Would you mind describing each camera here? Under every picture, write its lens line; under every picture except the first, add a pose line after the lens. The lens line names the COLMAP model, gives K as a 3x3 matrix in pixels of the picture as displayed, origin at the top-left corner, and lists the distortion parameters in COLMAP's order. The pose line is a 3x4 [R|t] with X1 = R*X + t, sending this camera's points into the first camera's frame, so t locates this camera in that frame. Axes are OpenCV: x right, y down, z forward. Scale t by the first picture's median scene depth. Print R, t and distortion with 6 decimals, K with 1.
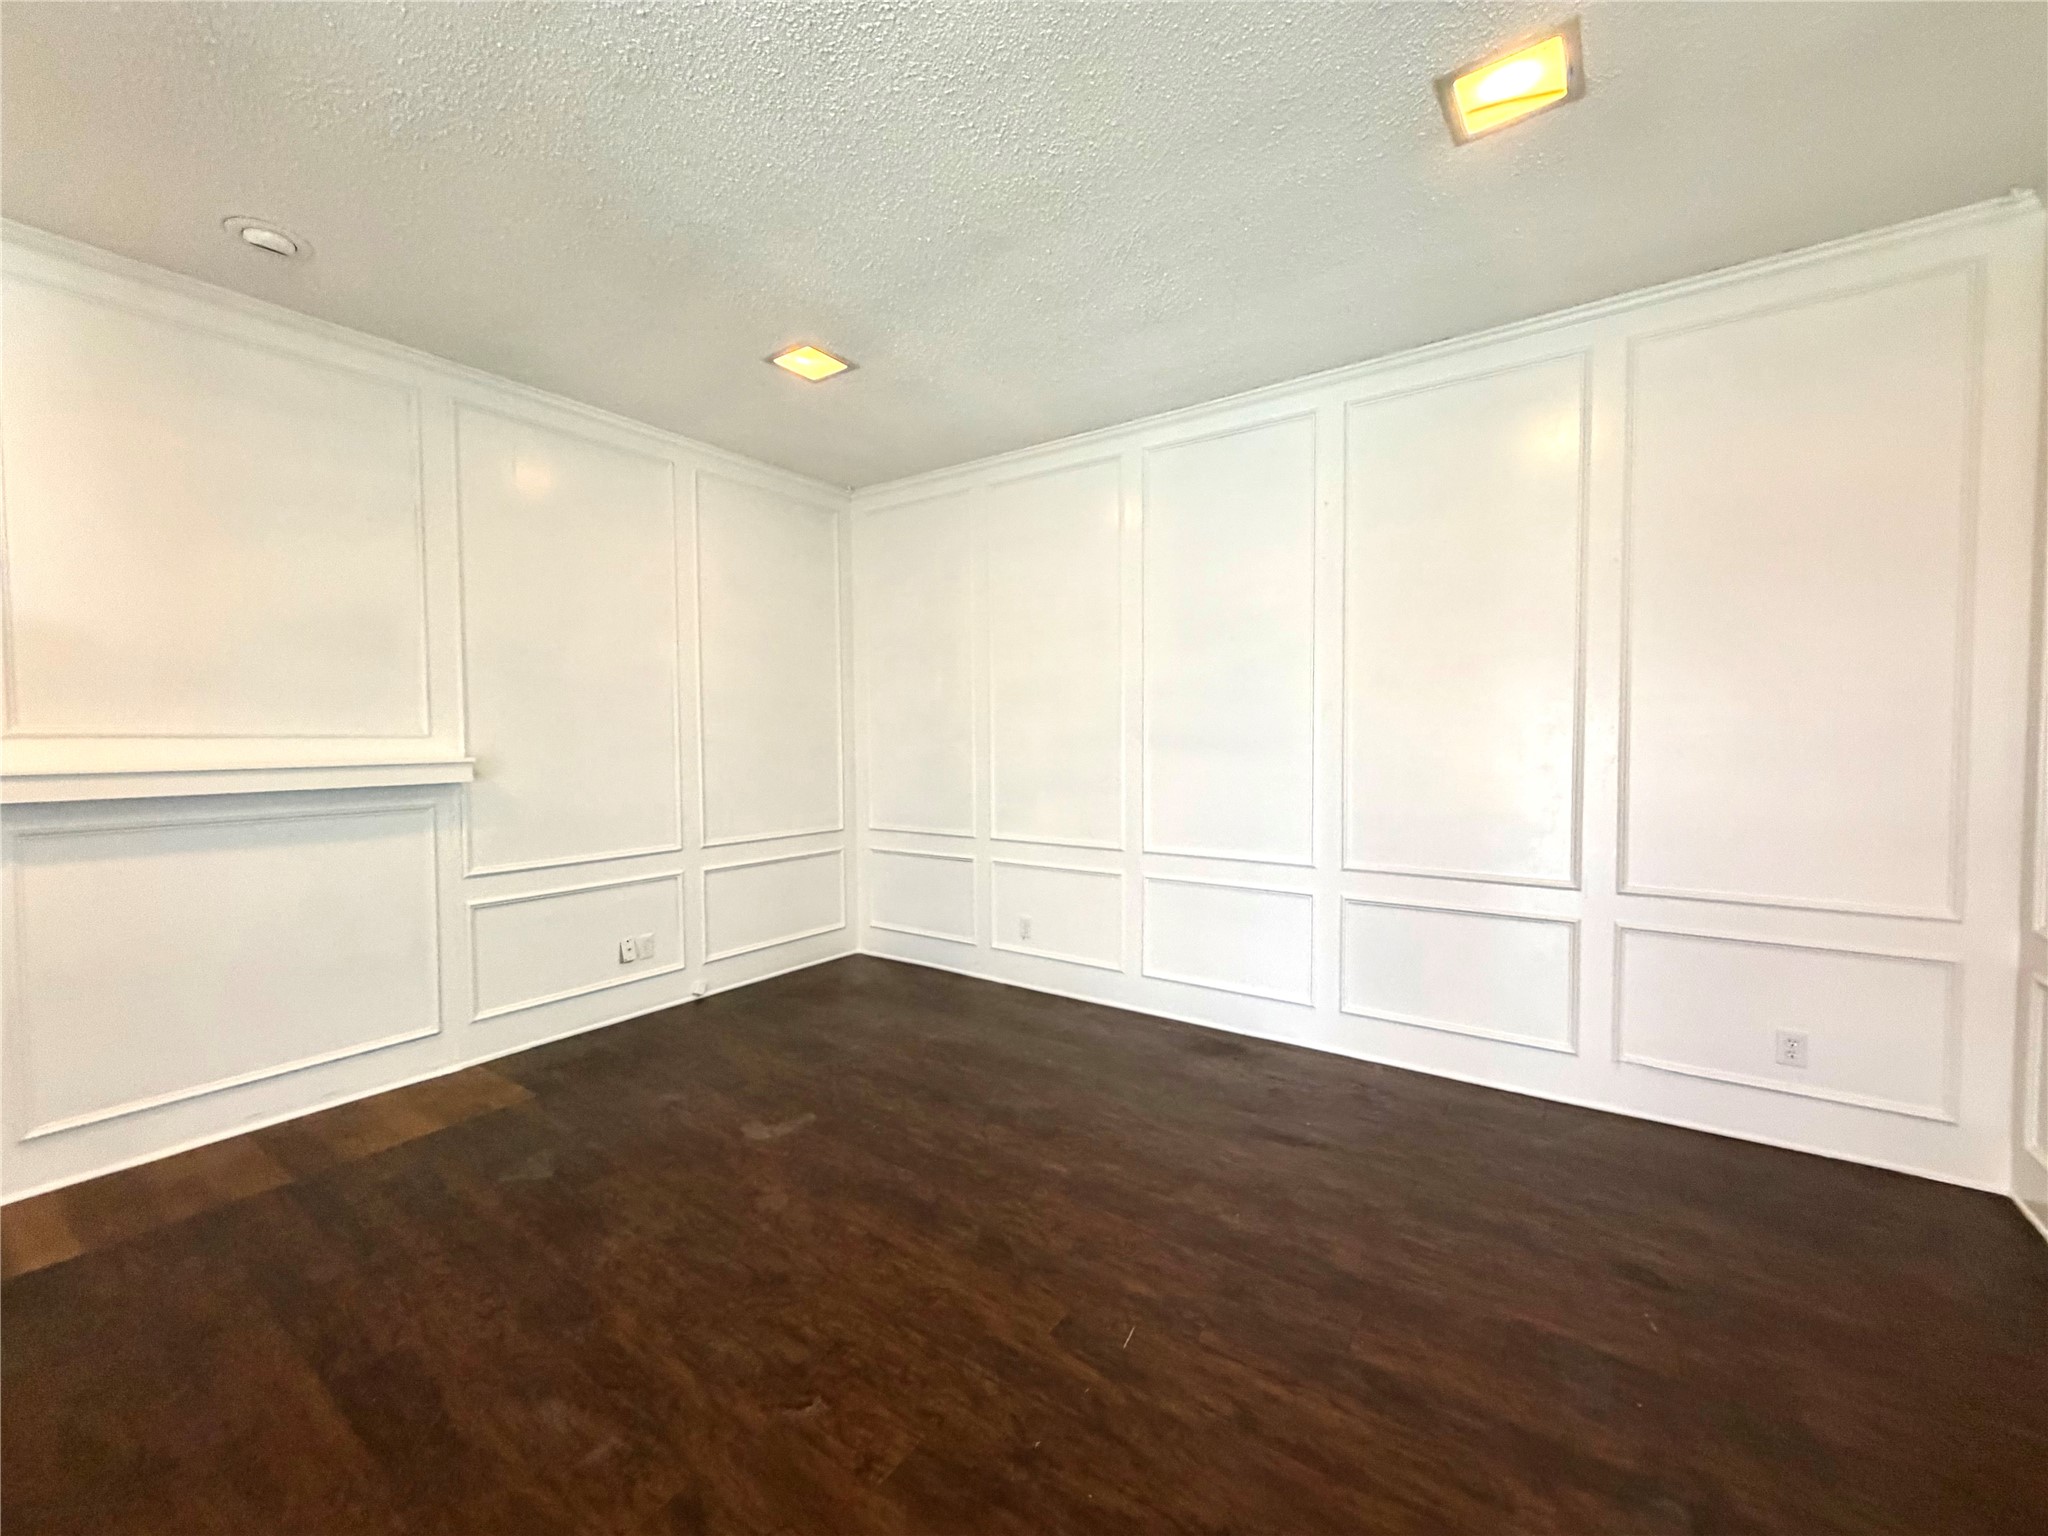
lens RADIAL K [[813.6, 0, 1022.8], [0, 813.6, 771.3], [0, 0, 1]] dist [-0.001206, -0.000429]
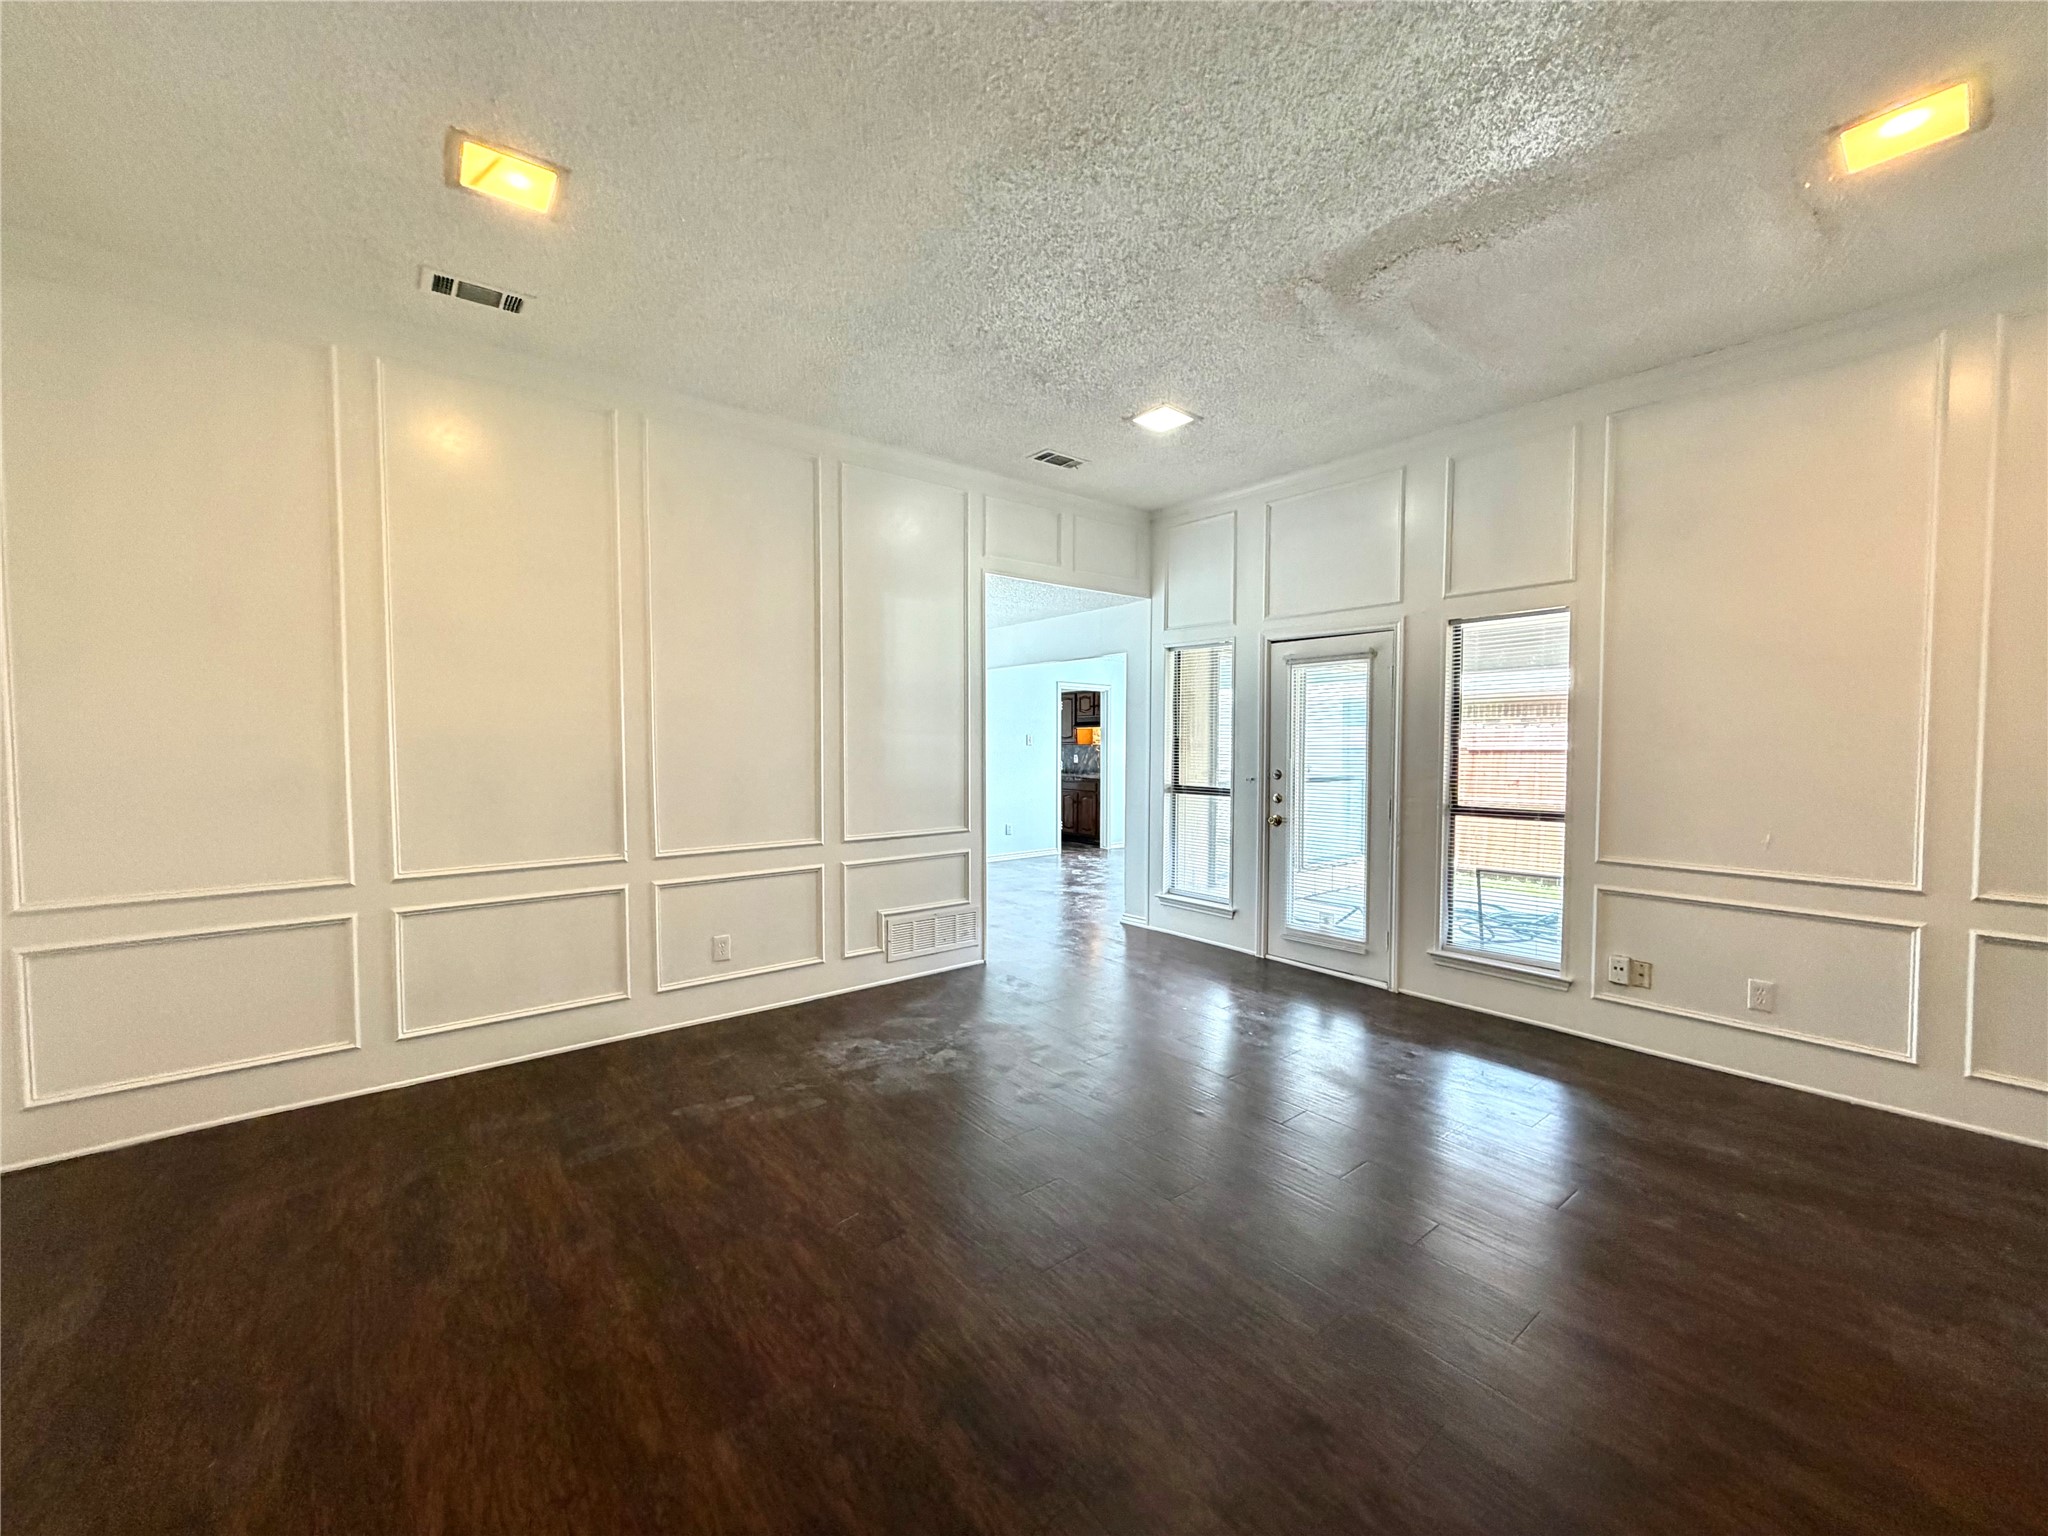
lens RADIAL K [[813.6, 0, 1023.2], [0, 813.6, 768.3], [0, 0, 1]] dist [-0.001206, -0.000429]
pose [[-0.962351, -0.005094, 0.271763, -0.370534], [0.014661, 0.997396, 0.070612, -0.054188], [-0.271415, 0.071938, -0.959770, 1.680186]]
